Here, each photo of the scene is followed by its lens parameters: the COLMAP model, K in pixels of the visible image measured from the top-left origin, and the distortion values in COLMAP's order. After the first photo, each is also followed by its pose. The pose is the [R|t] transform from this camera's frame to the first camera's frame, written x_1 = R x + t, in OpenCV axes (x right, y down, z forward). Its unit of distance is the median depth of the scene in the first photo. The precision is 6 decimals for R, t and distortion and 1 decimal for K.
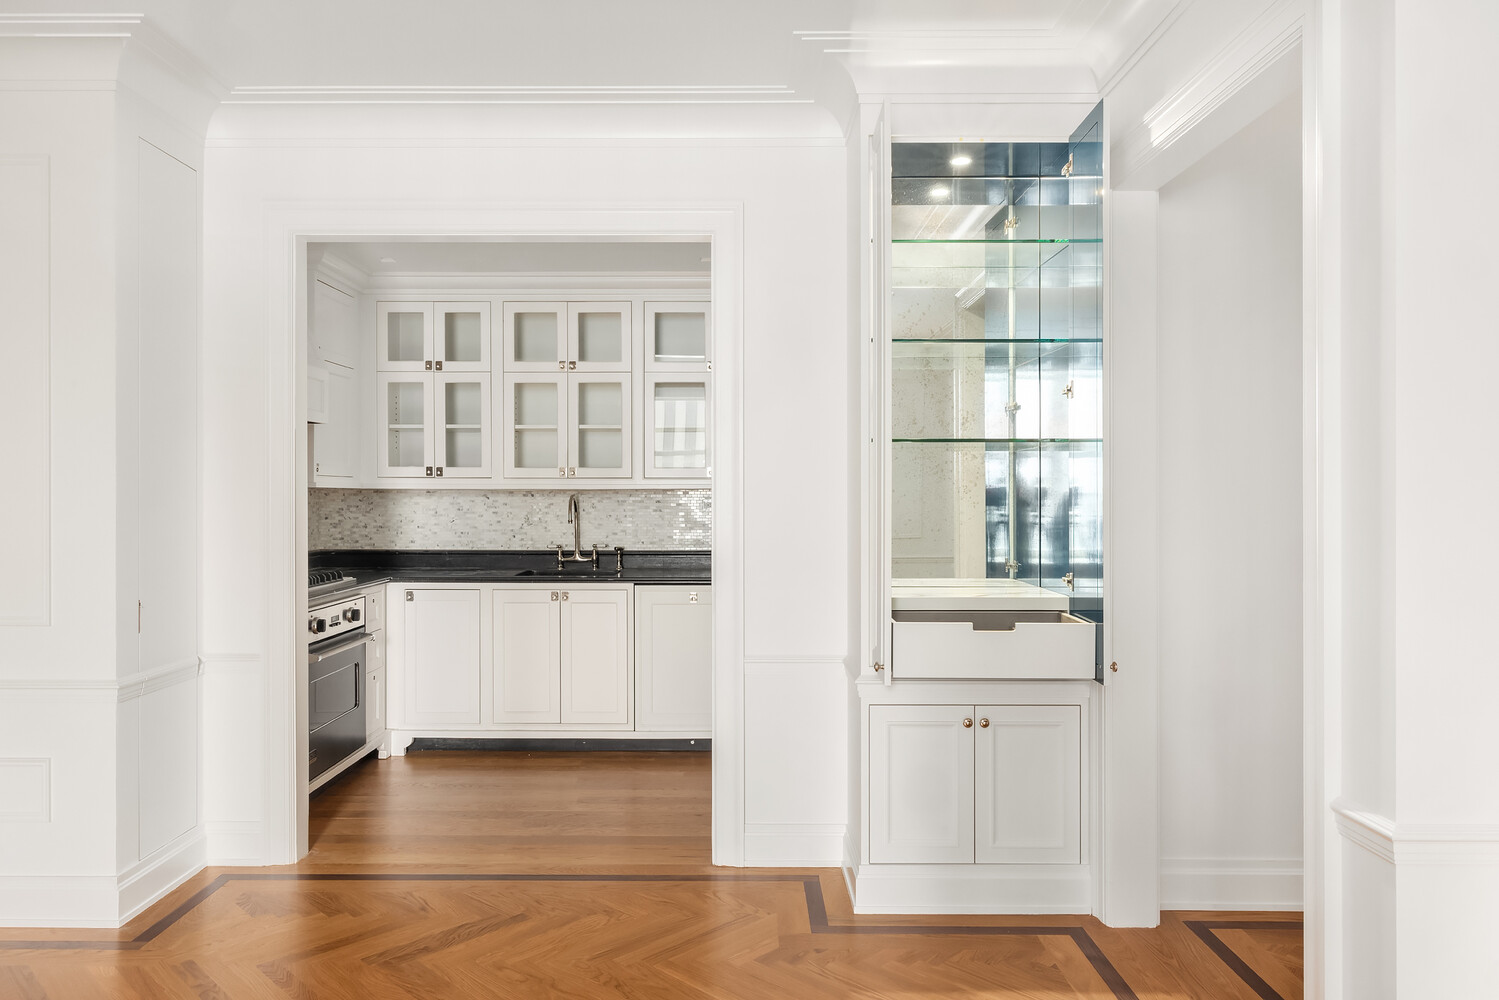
lens RADIAL K [[1052.0, 0, 749.3], [0, 1052.0, 502.9], [0, 0, 1]] dist [-0.024061, -0.000325]
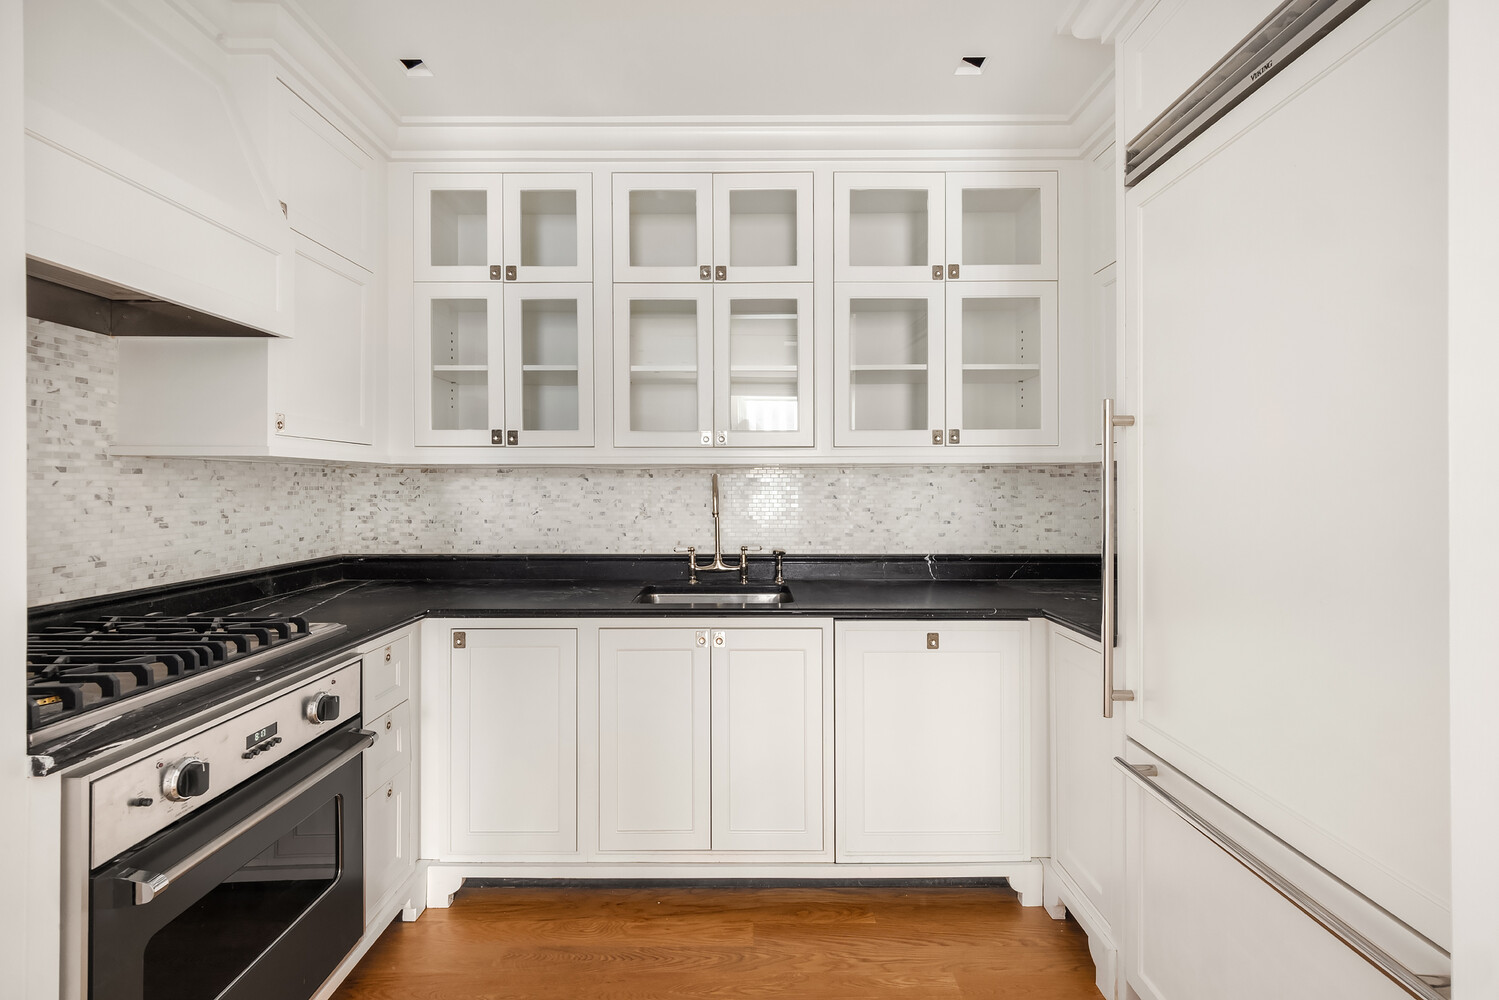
lens RADIAL K [[659.2, 0, 751.6], [0, 659.2, 484.9], [0, 0, 1]] dist [0.008995, 0.000097]
pose [[0.999768, -0.002373, 0.021423, -0.150950], [0.002568, 0.999955, -0.009098, 0.003300], [-0.021401, 0.009151, 0.999729, 0.567747]]
